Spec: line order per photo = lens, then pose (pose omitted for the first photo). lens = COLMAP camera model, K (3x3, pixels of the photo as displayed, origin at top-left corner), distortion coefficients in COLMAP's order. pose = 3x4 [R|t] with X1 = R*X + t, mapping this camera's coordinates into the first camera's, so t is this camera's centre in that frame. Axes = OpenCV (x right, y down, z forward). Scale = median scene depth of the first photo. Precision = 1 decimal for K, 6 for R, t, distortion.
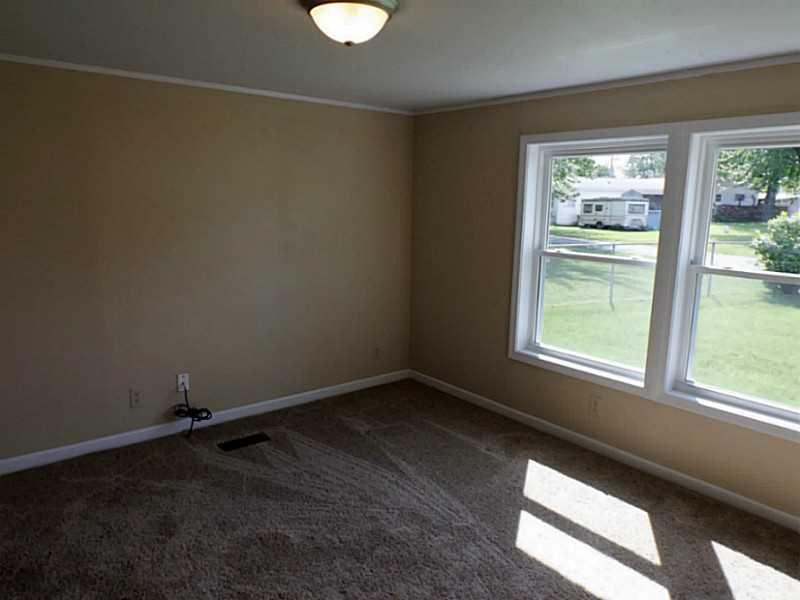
lens RADIAL K [[578.3, 0, 405.1], [0, 578.3, 300.8], [0, 0, 1]] dist [0.006910, -0.004079]
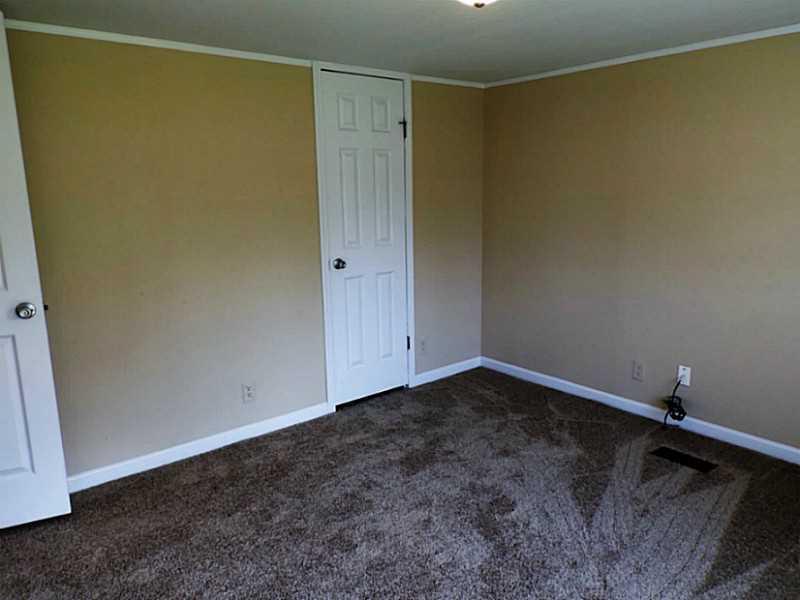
lens RADIAL K [[578.3, 0, 405.1], [0, 578.3, 300.8], [0, 0, 1]] dist [0.006910, -0.004079]
pose [[0.001130, 0.179937, -0.983677, 0.530031], [-0.159887, 0.971056, 0.177445, -0.071076], [0.987135, 0.157077, 0.029867, 0.536506]]
